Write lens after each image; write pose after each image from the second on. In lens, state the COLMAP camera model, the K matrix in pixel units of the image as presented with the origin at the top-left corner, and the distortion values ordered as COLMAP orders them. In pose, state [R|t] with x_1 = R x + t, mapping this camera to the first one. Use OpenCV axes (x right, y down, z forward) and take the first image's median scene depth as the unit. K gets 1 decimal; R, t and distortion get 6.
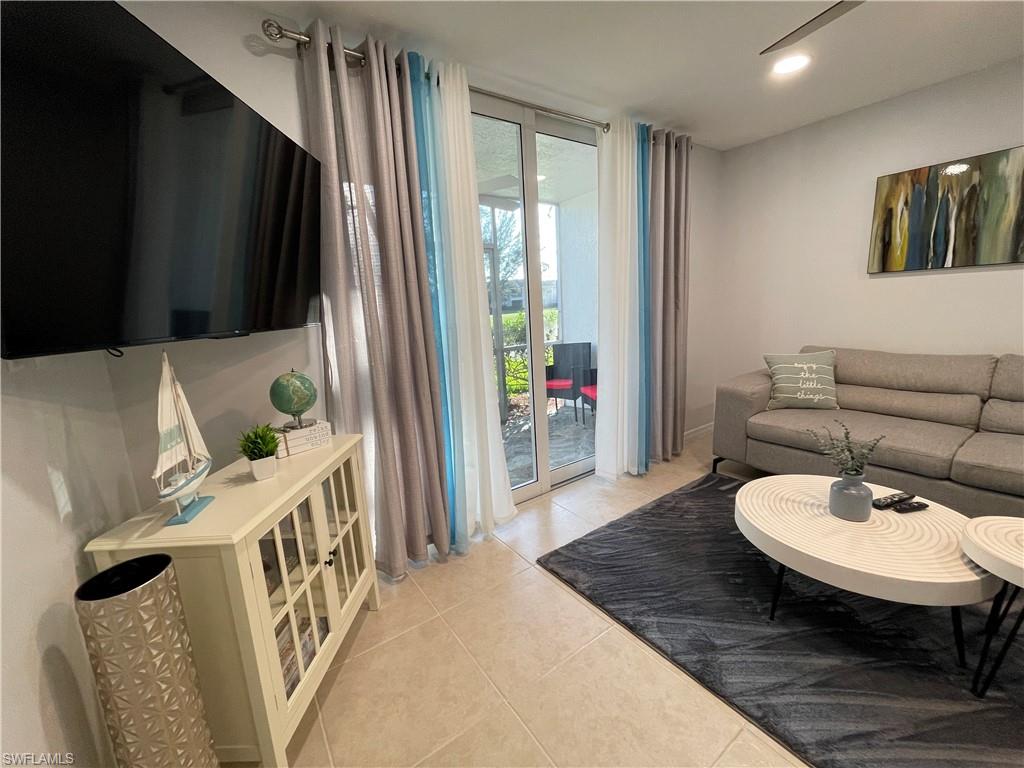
lens RADIAL K [[410.9, 0, 509.6], [0, 410.9, 385.3], [0, 0, 1]] dist [0.002219, 0.001176]
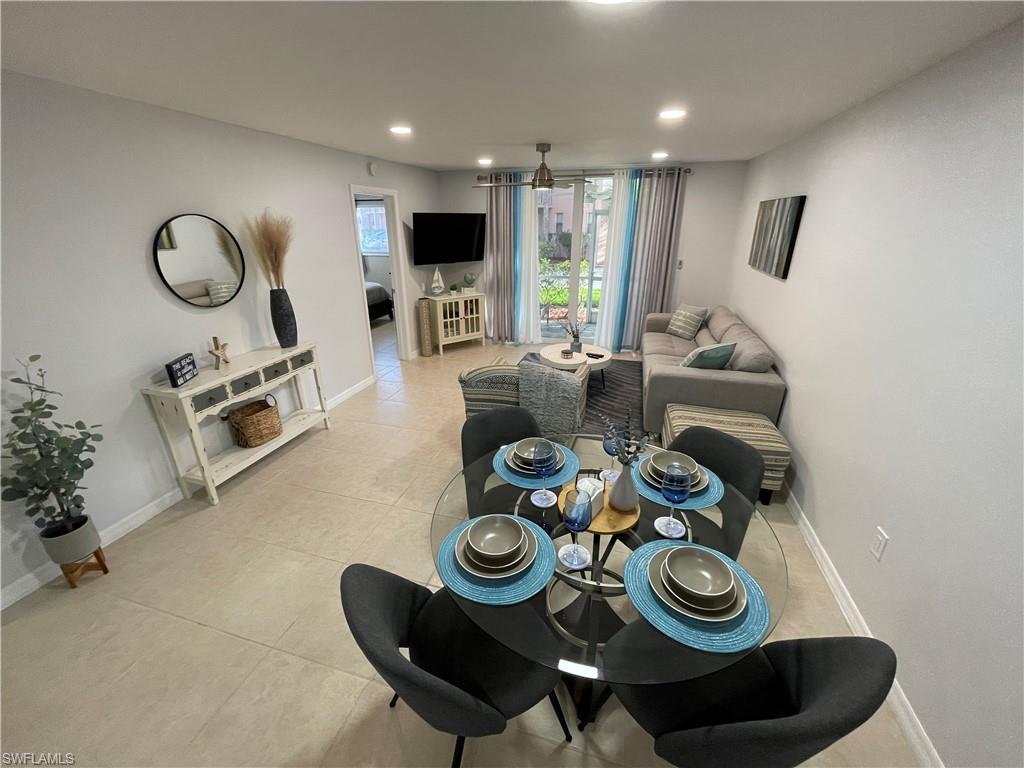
lens RADIAL K [[410.9, 0, 509.6], [0, 410.9, 385.3], [0, 0, 1]] dist [0.002219, 0.001176]
pose [[0.634342, 0.349760, -0.689404, 1.730390], [-0.175219, 0.933636, 0.312445, -0.195136], [0.752934, -0.077400, 0.653529, -0.823807]]
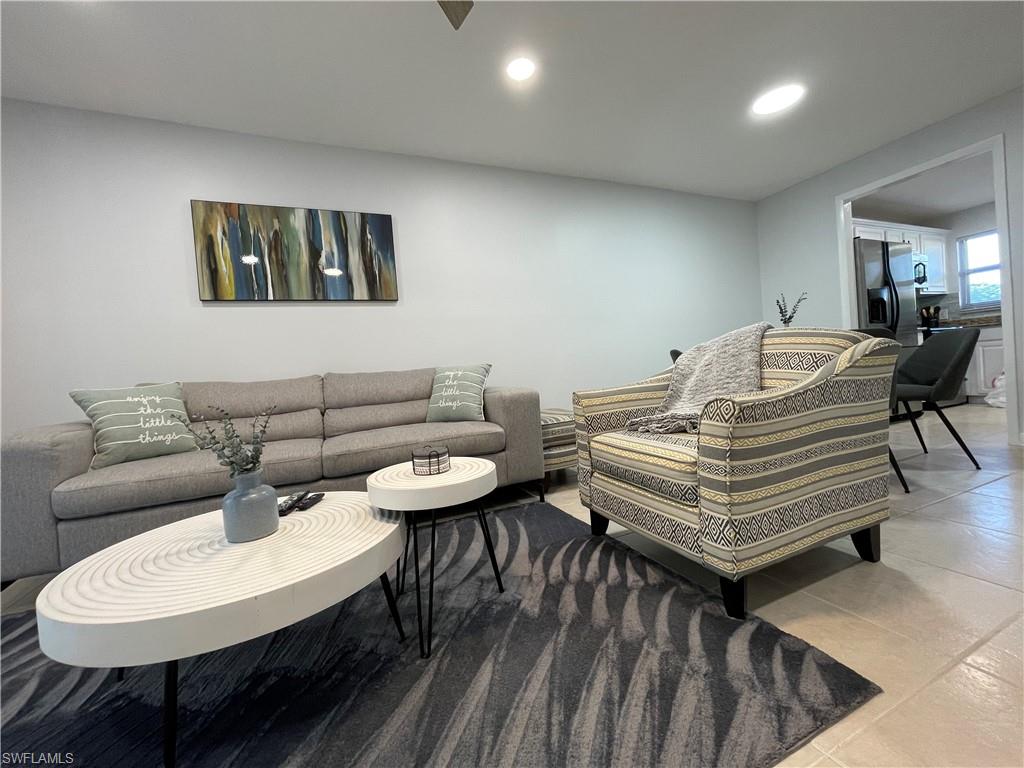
lens RADIAL K [[410.9, 0, 509.6], [0, 410.9, 385.3], [0, 0, 1]] dist [0.002219, 0.001176]
pose [[0.205200, 0.022770, 0.978455, 0.152886], [0.242772, 0.967301, -0.073424, 0.153153], [-0.948132, 0.252608, 0.192962, 0.265462]]
